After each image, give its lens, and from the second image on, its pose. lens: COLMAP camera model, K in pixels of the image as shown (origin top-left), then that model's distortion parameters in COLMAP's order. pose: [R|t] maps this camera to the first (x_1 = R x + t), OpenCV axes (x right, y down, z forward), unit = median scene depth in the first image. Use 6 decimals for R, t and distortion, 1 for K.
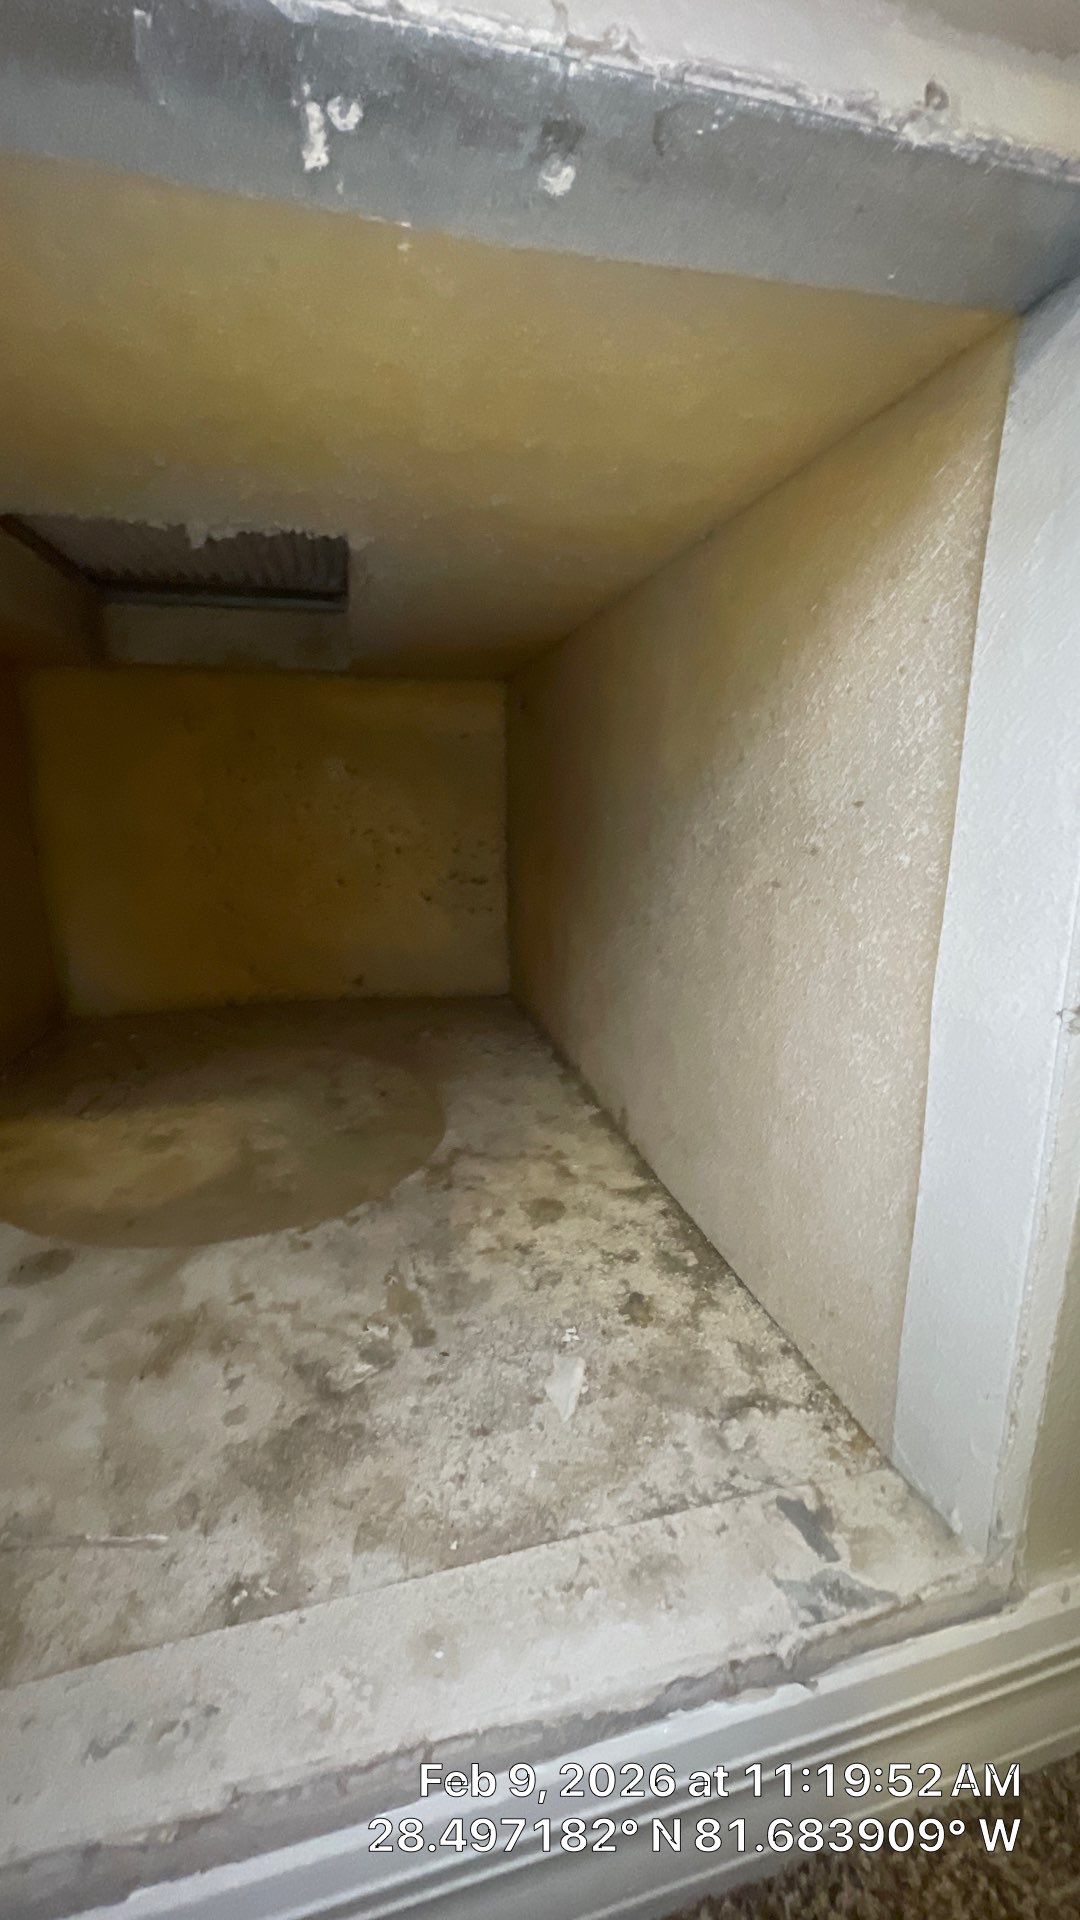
lens RADIAL K [[773.1, 0, 541.8], [0, 773.1, 957.1], [0, 0, 1]] dist [-0.002863, -0.000276]
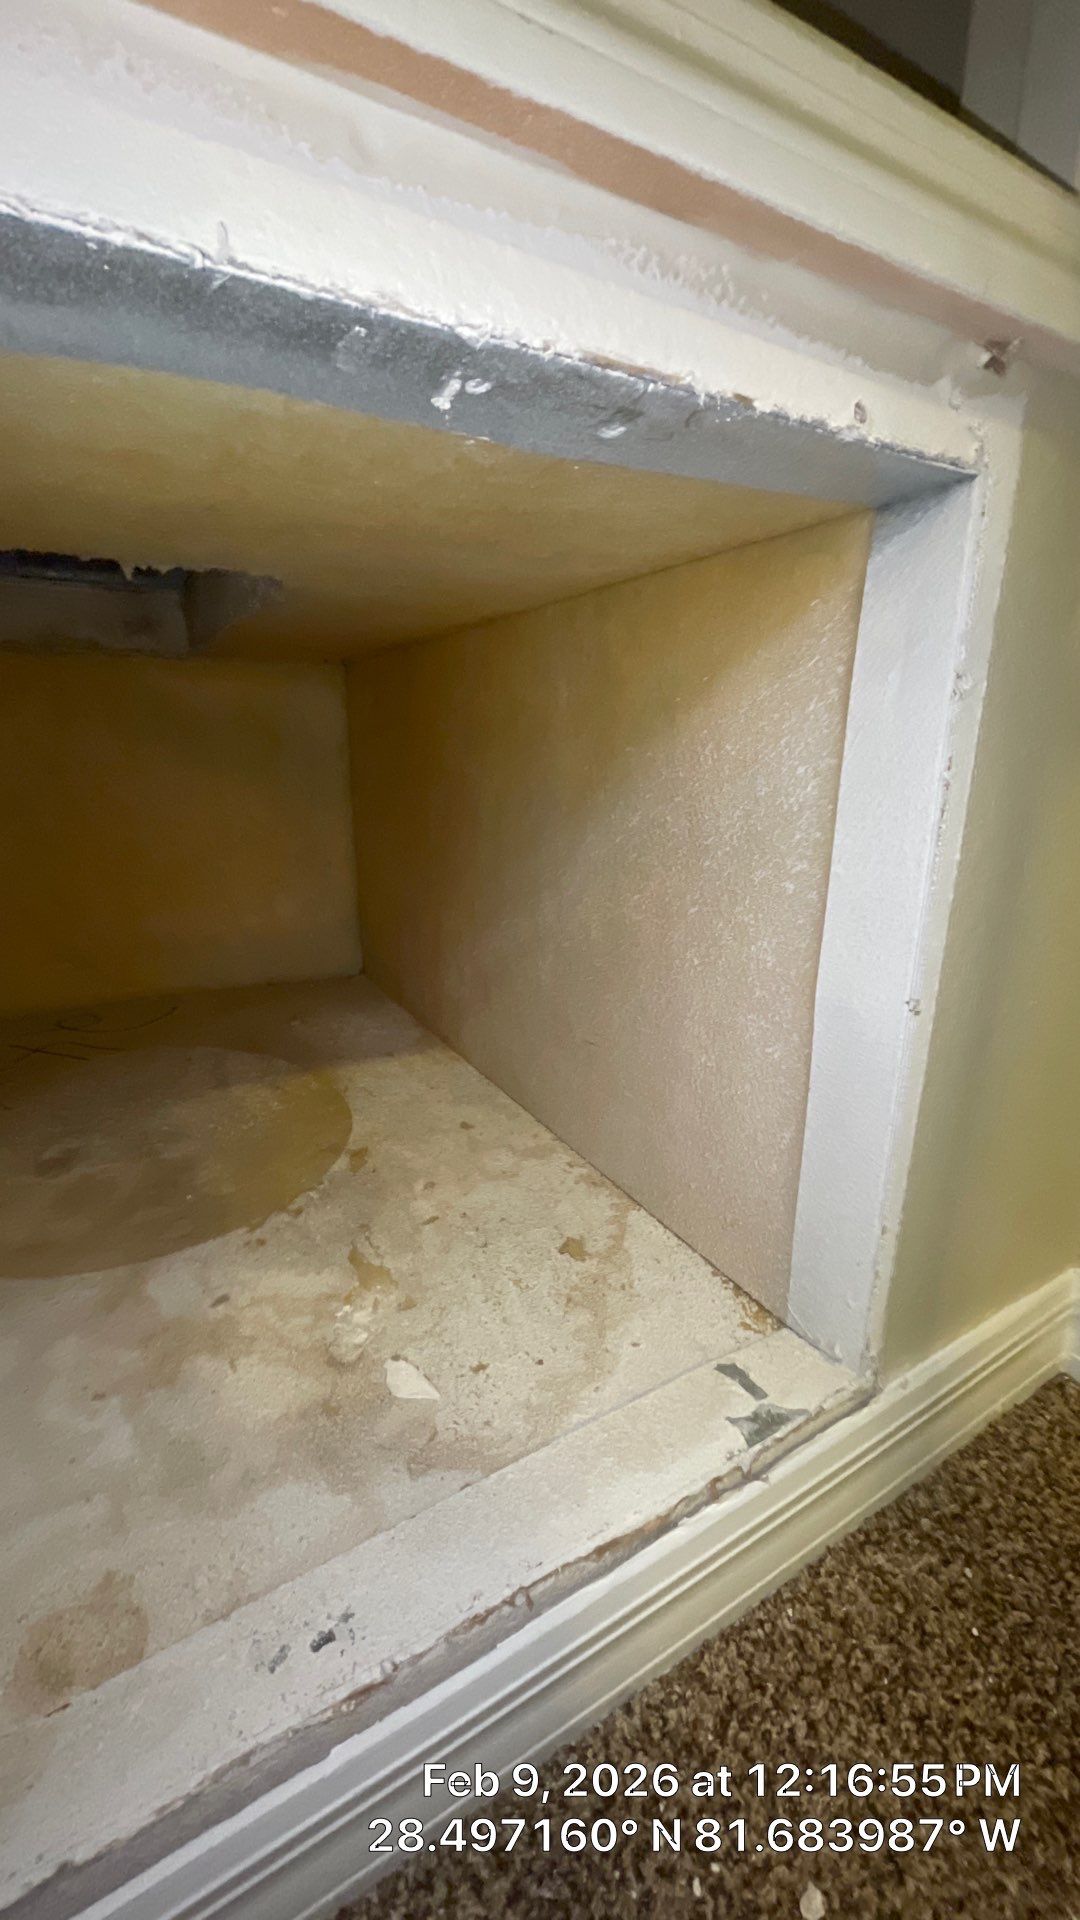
lens RADIAL K [[773.1, 0, 541.1], [0, 773.1, 957.6], [0, 0, 1]] dist [-0.002863, -0.000276]
pose [[0.961729, -0.071517, 0.264504, -0.187316], [0.053632, 0.995797, 0.074243, -0.077548], [-0.268702, -0.057216, 0.961522, -0.108471]]
